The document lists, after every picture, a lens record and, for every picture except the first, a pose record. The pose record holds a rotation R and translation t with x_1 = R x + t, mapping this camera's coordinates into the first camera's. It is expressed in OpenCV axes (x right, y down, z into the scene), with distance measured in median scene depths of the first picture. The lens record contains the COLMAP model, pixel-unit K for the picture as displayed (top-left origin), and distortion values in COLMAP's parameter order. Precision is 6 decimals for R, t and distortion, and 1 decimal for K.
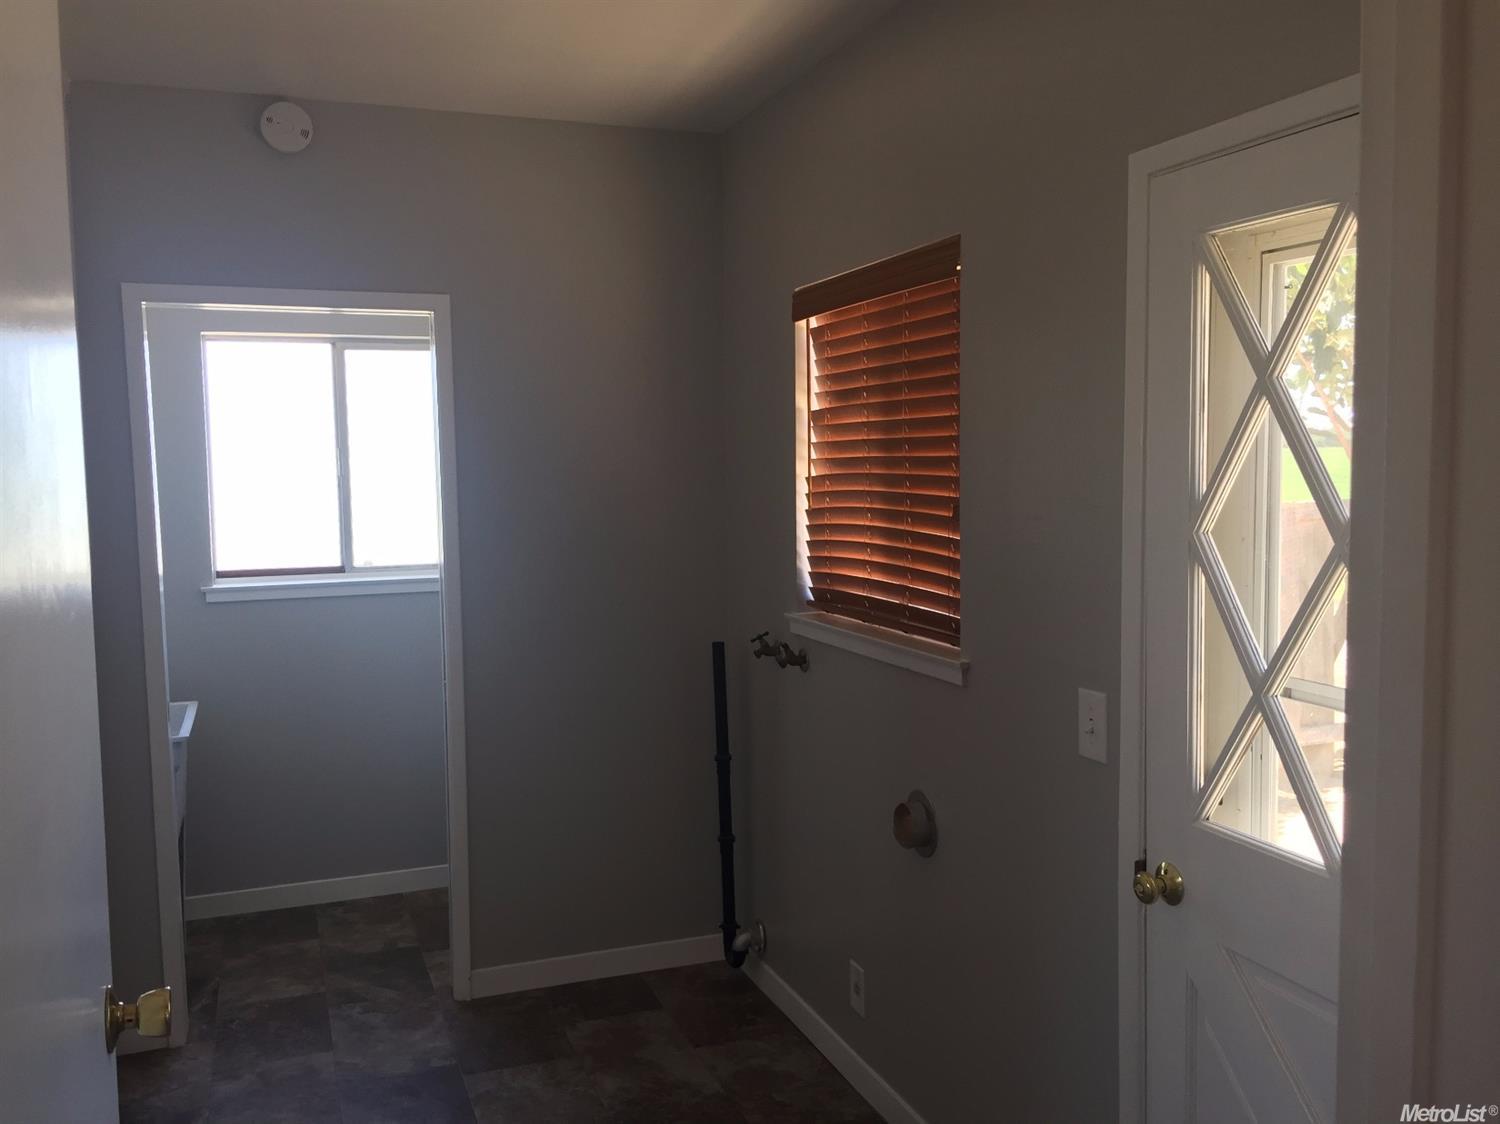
lens RADIAL K [[1261.5, 0, 750.0], [0, 1261.5, 562.0], [0, 0, 1]] dist [0.047607, -0.113448]
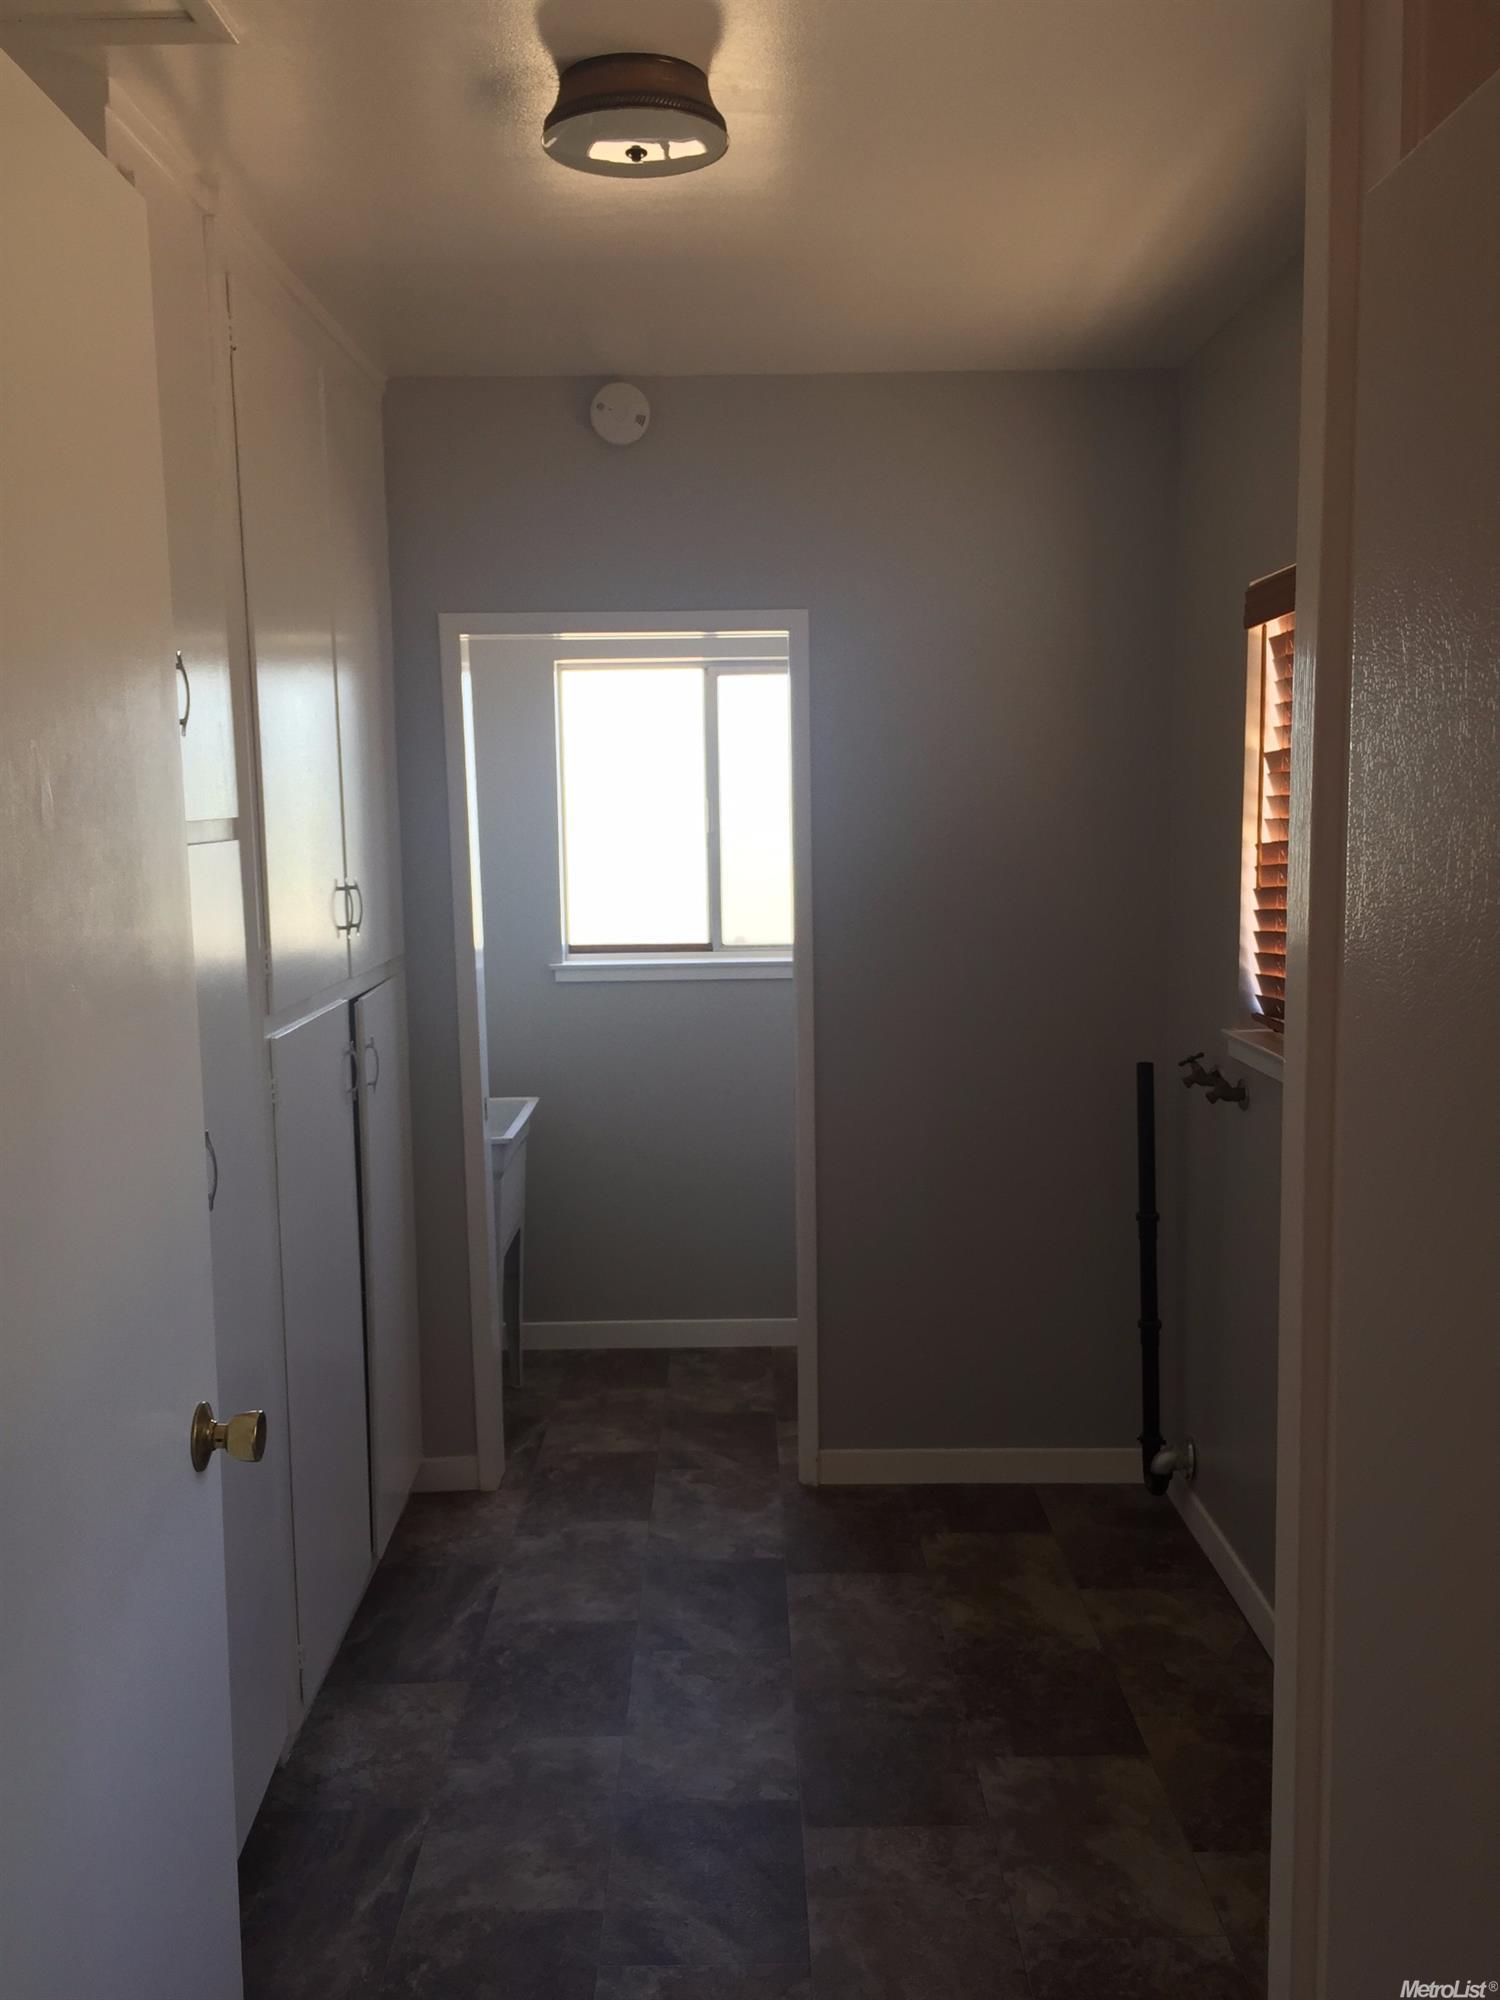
lens RADIAL K [[1693.3, 0, 748.3], [0, 1693.3, 1012.7], [0, 0, 1]] dist [0.010068, 0.004447]
pose [[0.933527, 0.043428, -0.355866, 0.113419], [-0.025947, 0.998217, 0.053751, -0.013883], [0.357566, -0.040945, 0.932990, -0.015413]]
